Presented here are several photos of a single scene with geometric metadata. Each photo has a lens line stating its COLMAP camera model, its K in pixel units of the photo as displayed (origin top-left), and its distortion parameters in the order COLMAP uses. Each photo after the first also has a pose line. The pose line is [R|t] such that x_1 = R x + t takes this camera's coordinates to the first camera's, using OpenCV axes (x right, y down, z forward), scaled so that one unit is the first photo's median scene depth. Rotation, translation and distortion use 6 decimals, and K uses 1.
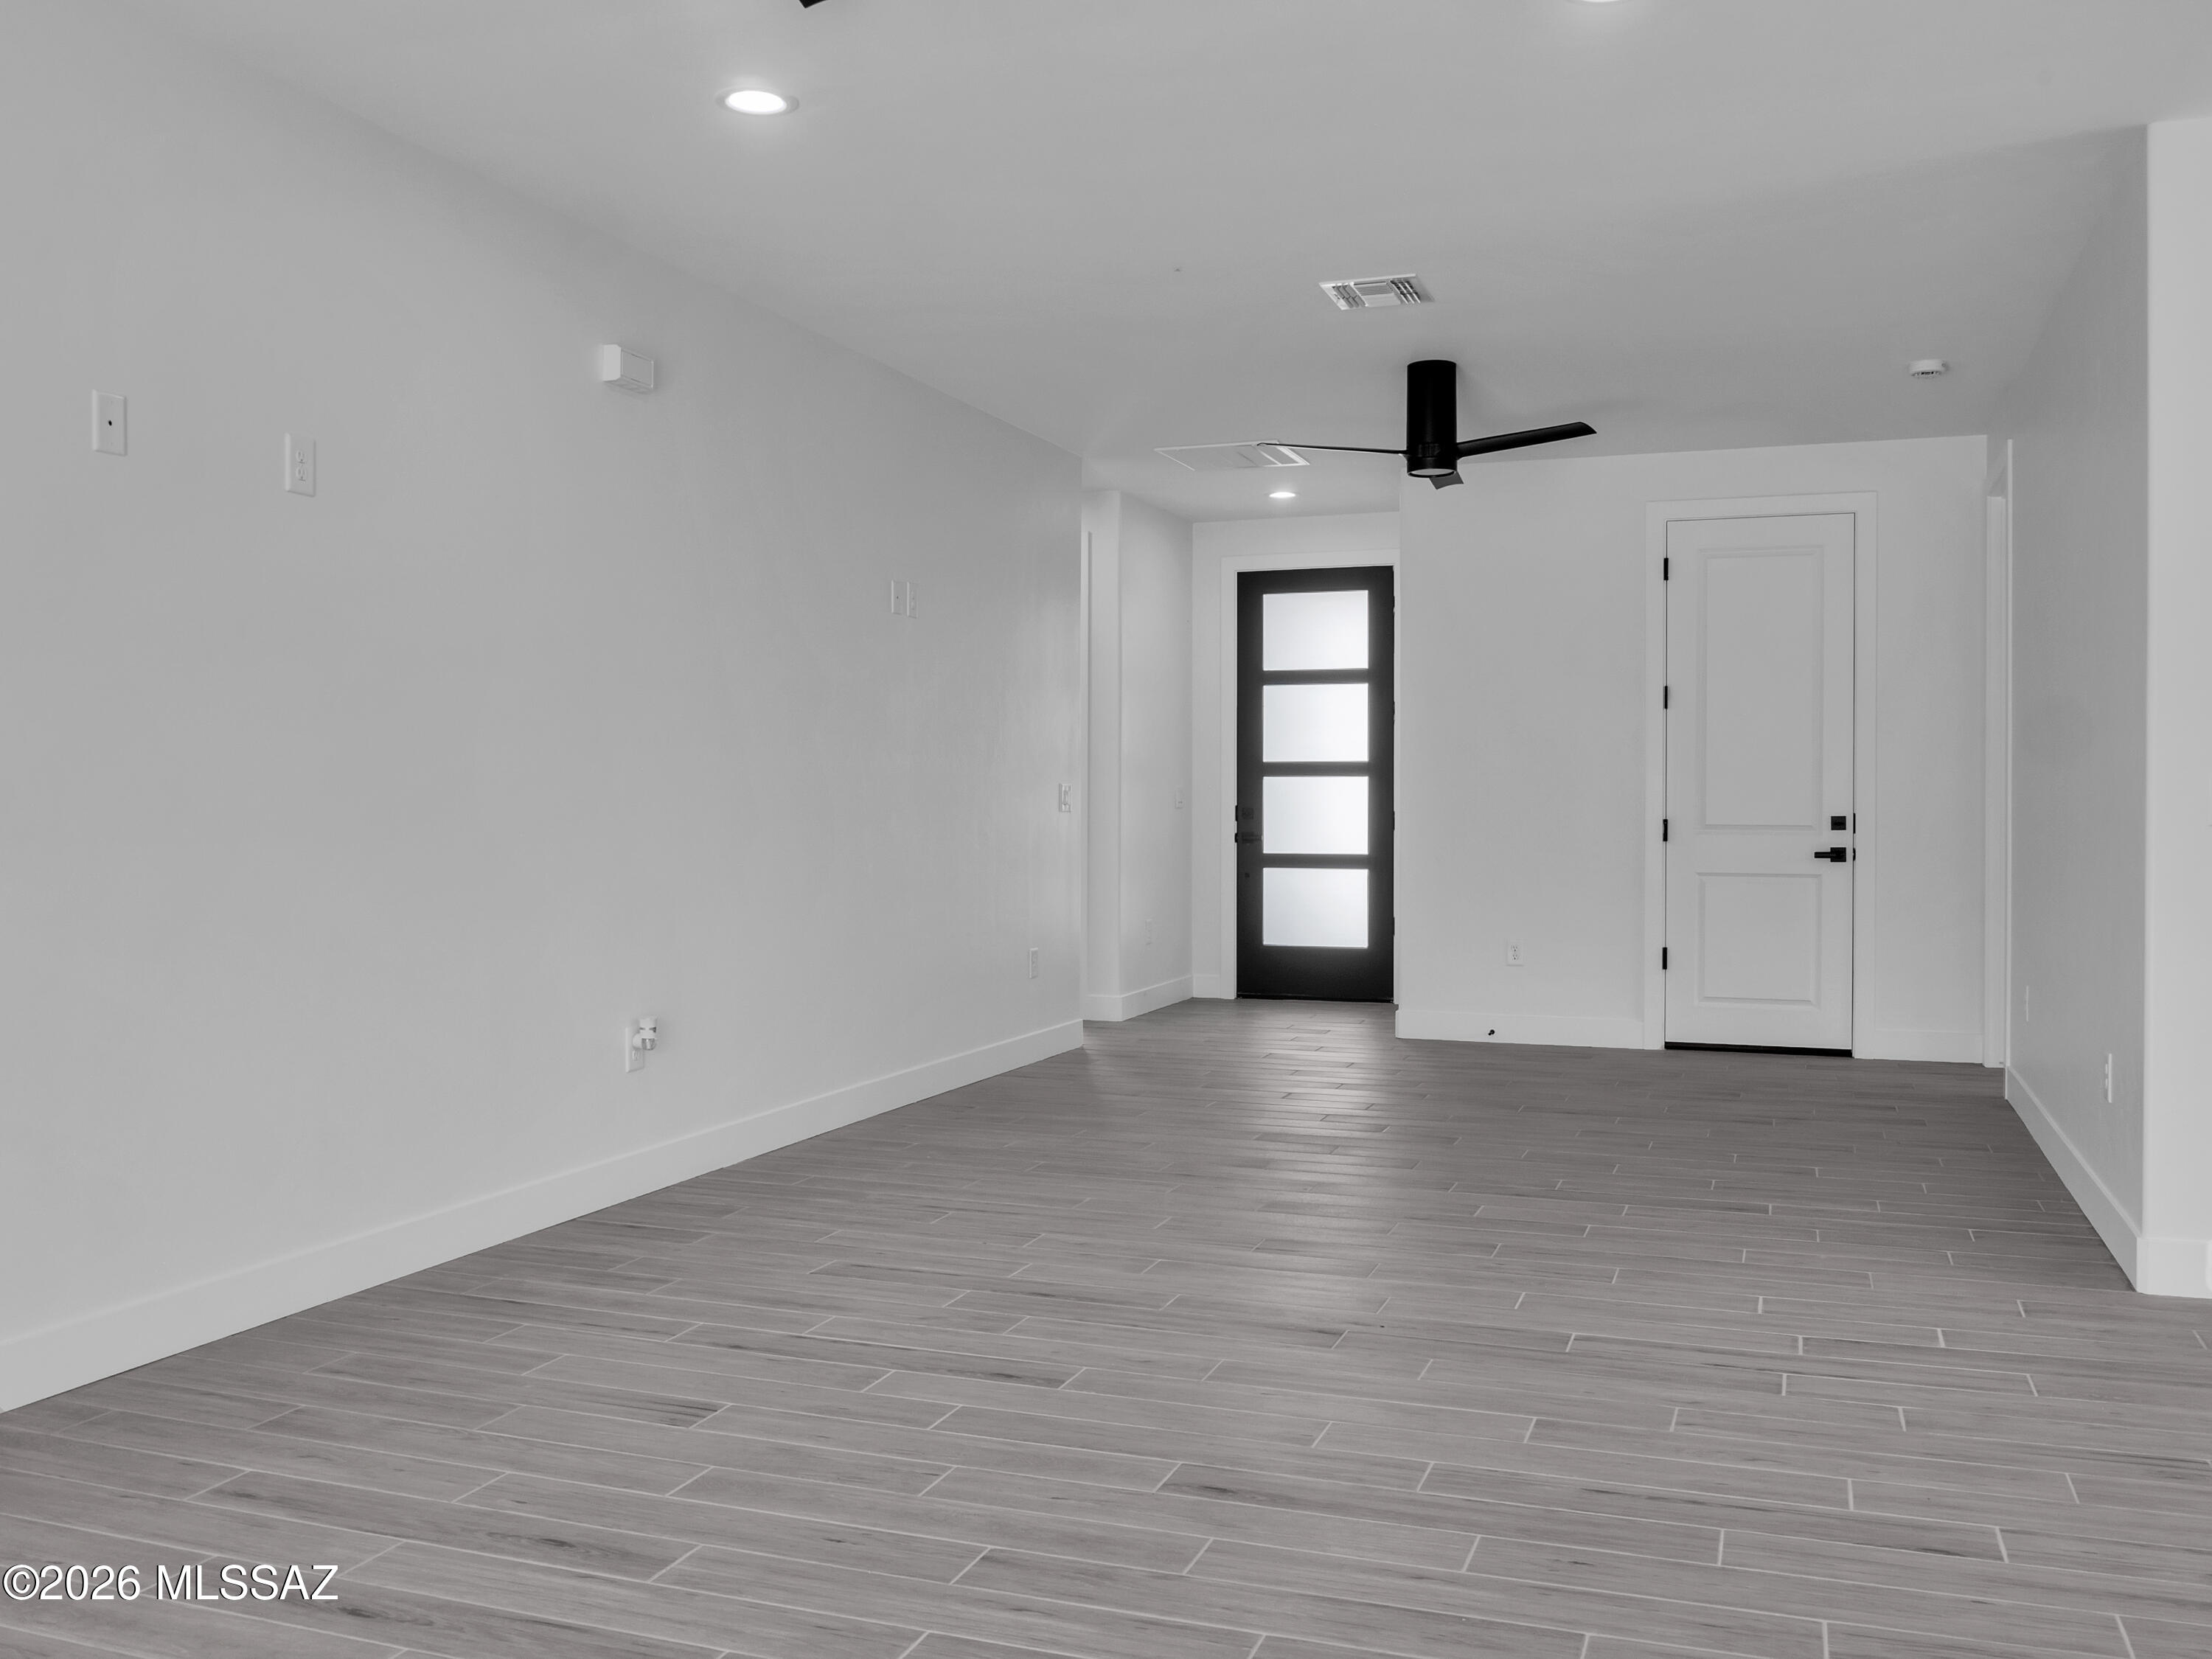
lens RADIAL K [[1893.1, 0, 1096.9], [0, 1893.1, 818.3], [0, 0, 1]] dist [-0.040870, 0.013075]
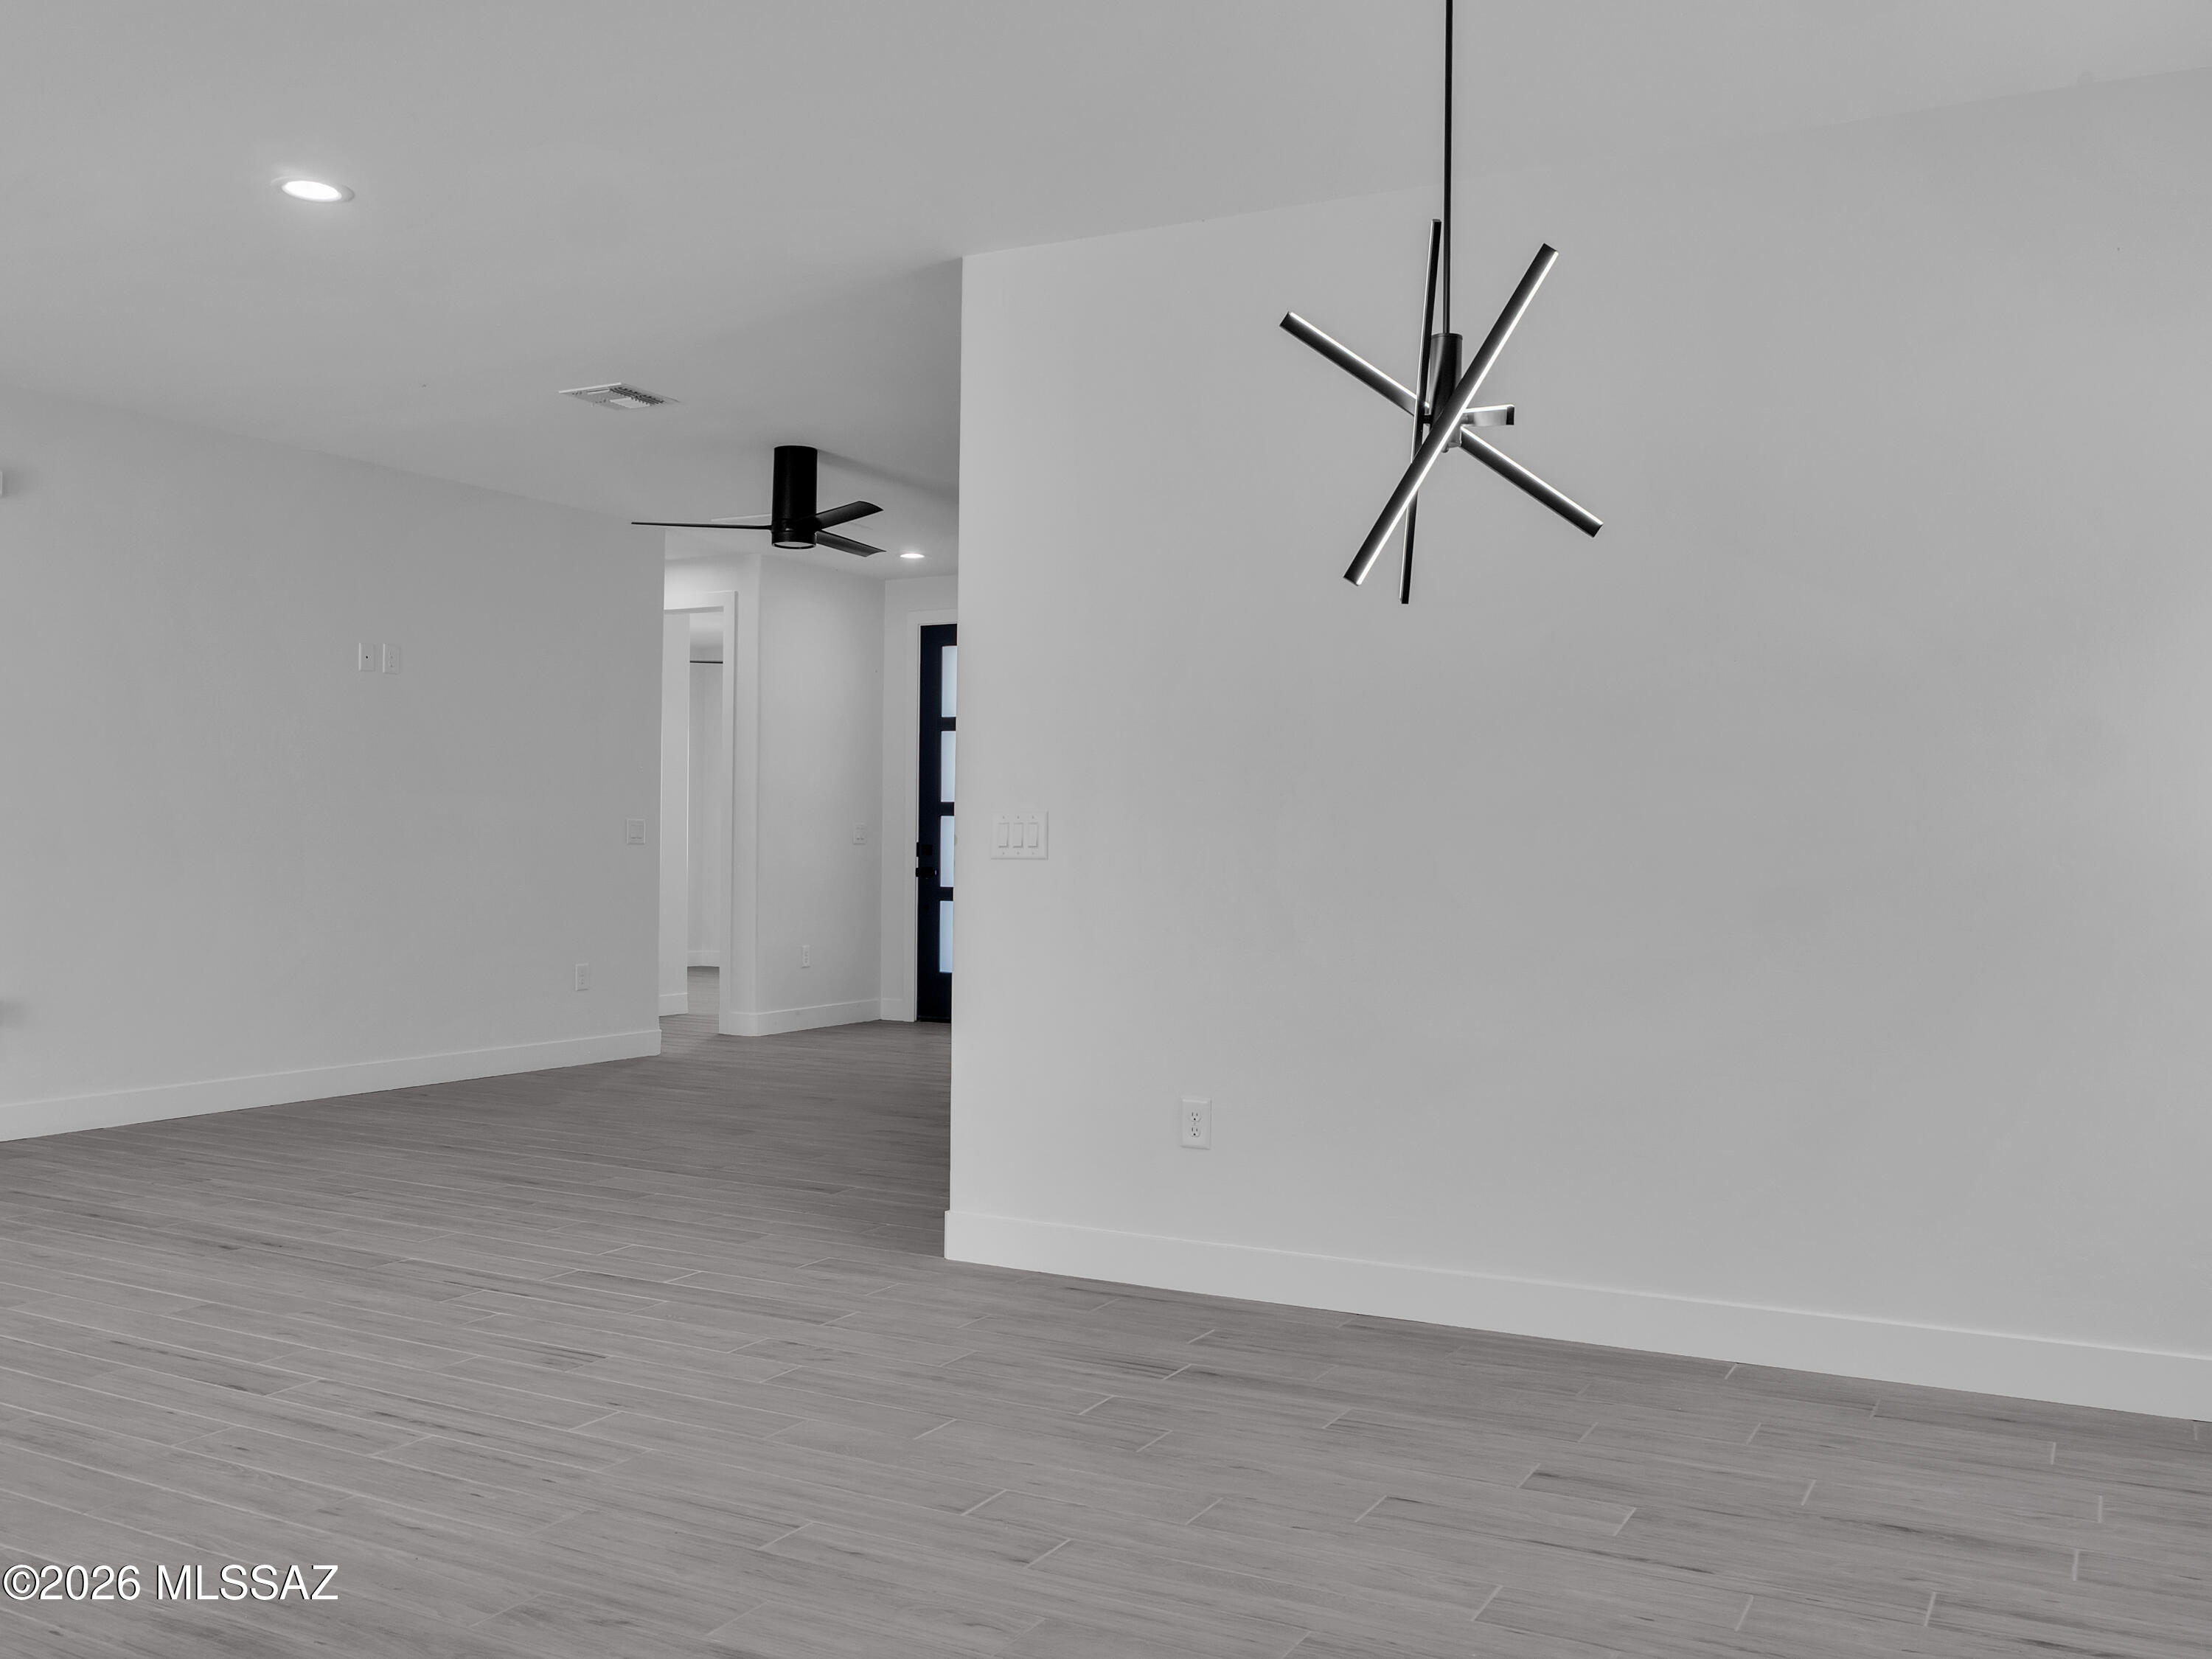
lens RADIAL K [[1922.6, 0, 1111.3], [0, 1922.6, 871.6], [0, 0, 1]] dist [-0.040726, 0.012111]
pose [[0.990699, 0.013970, -0.135353, 0.528151], [-0.013208, 0.999891, 0.006527, 0.002106], [0.135429, -0.004679, 0.990776, -0.112103]]
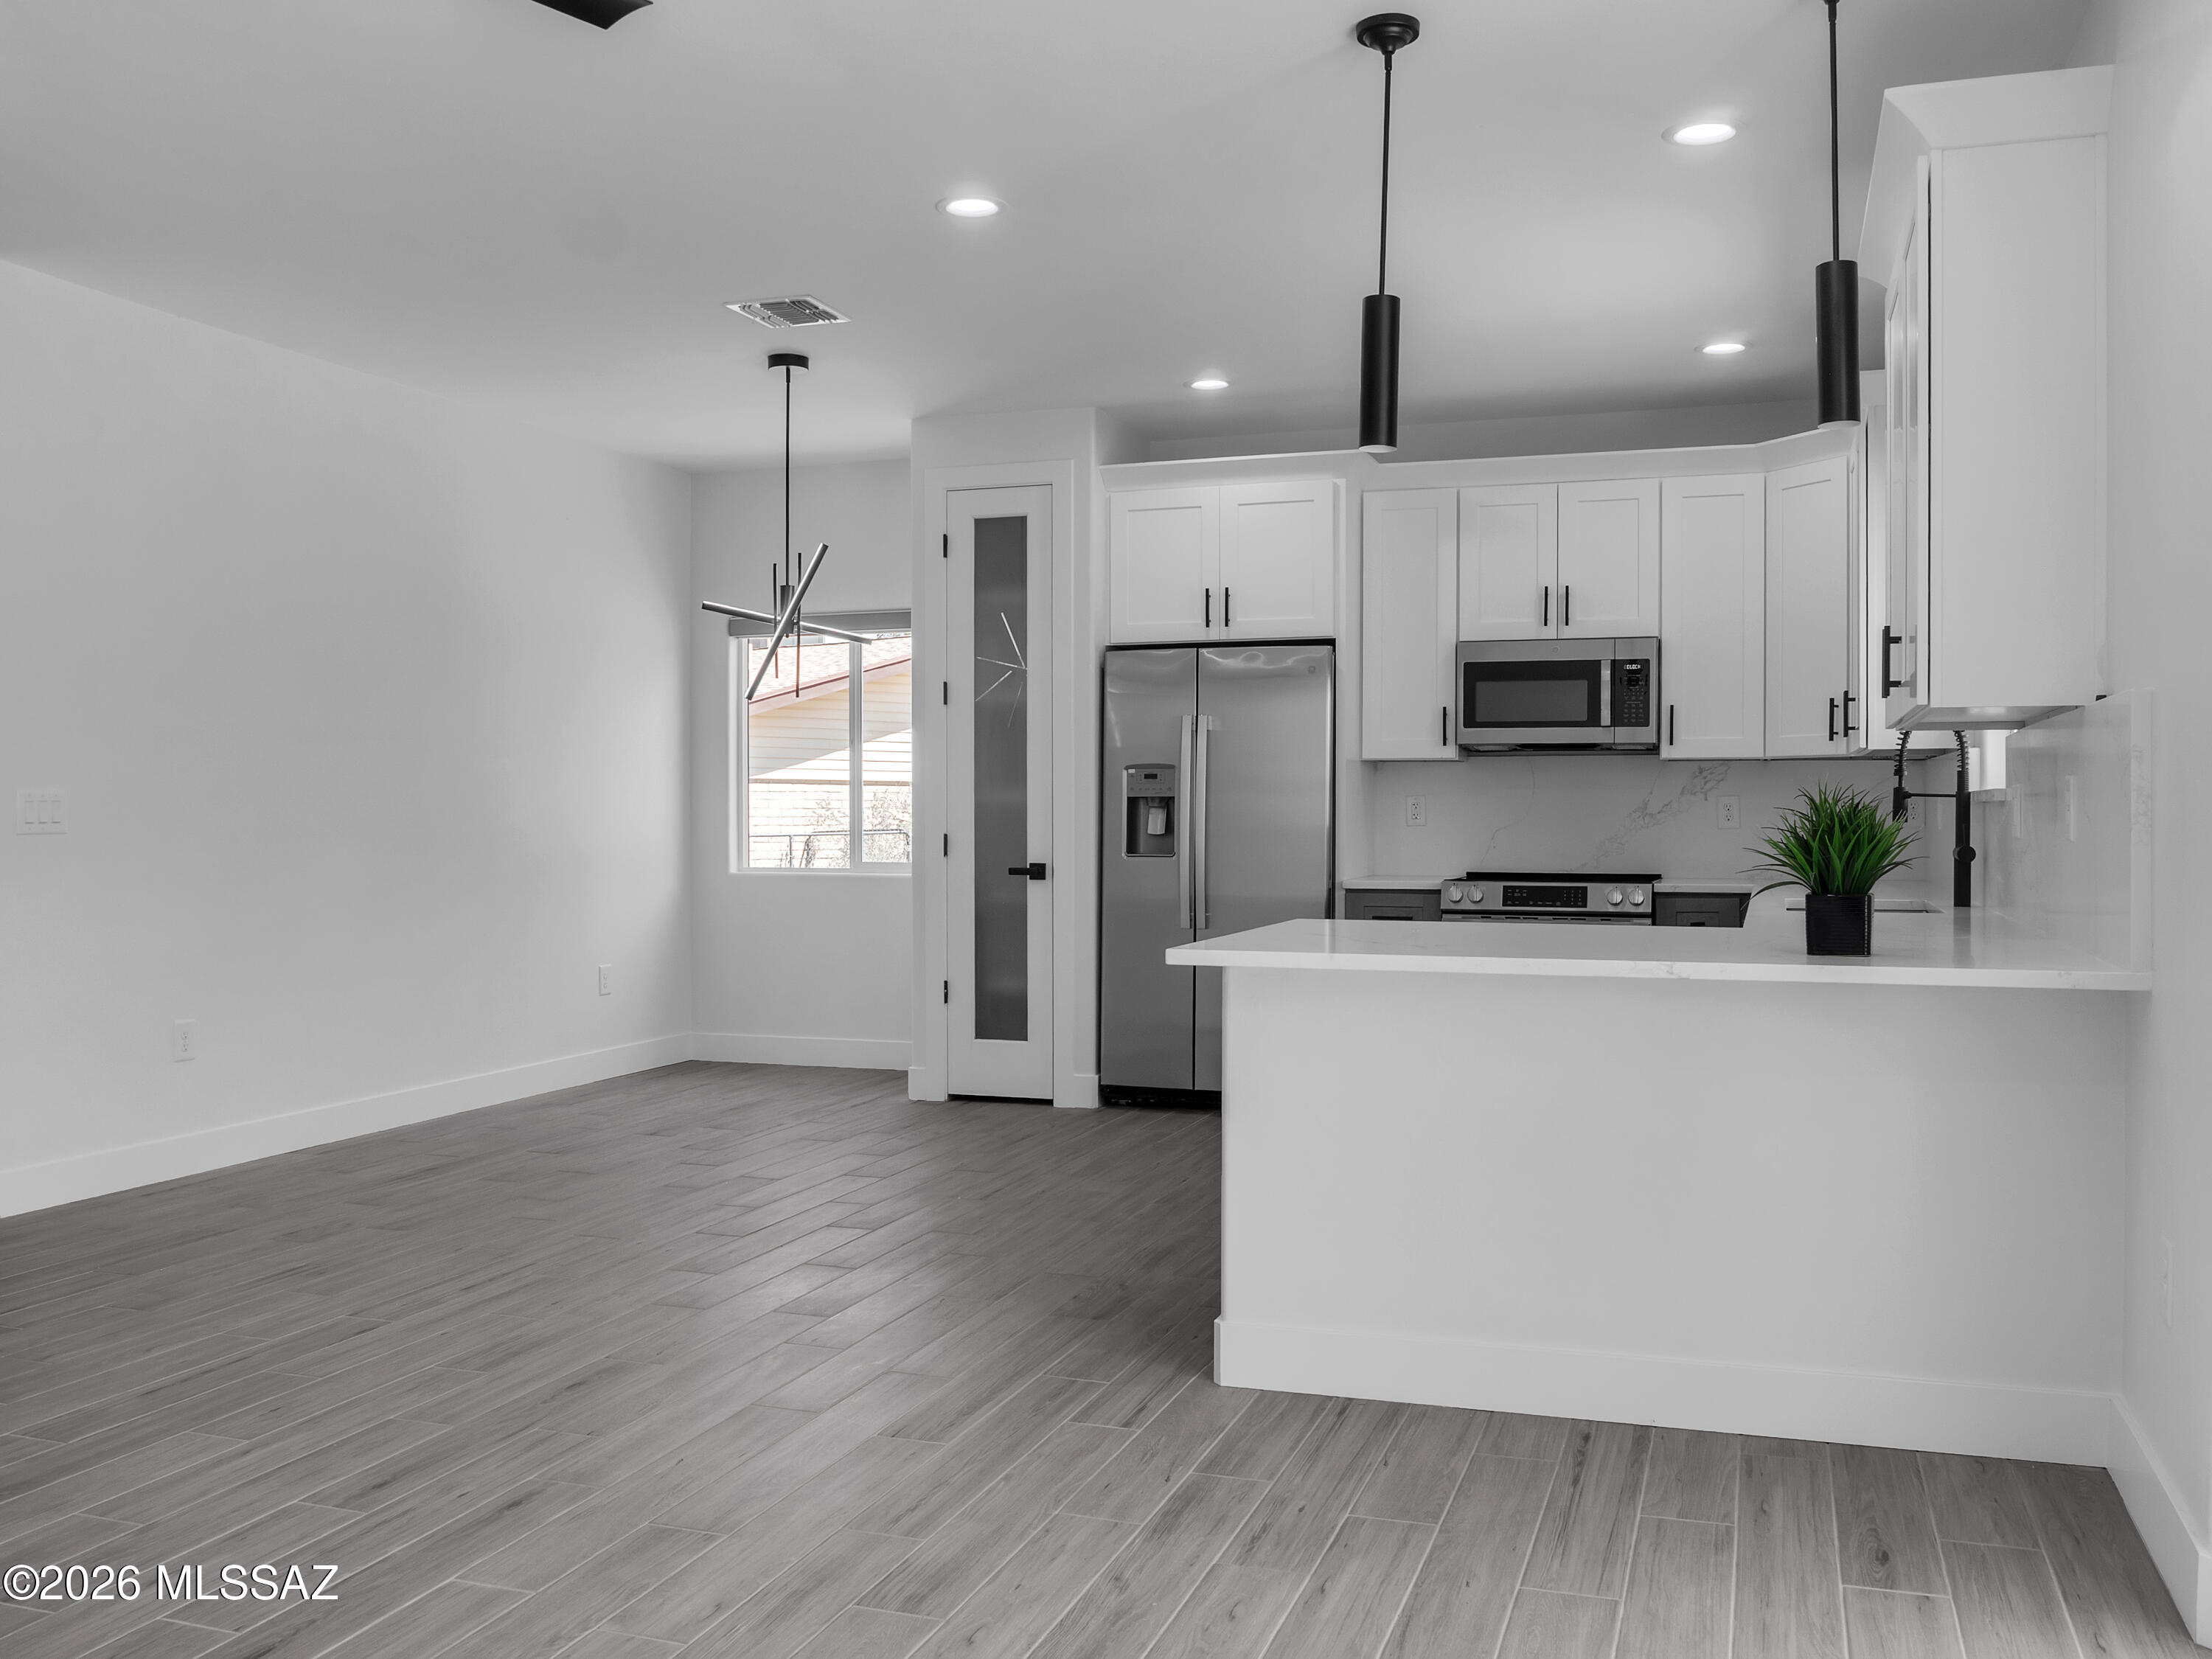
lens RADIAL K [[1924.4, 0, 1100.6], [0, 1924.4, 814.1], [0, 0, 1]] dist [-0.020256, -0.001154]
pose [[-0.018980, -0.001034, 0.999819, -0.441288], [0.010985, 0.999939, 0.001243, -0.002009], [-0.999760, 0.011007, -0.018968, 0.190799]]
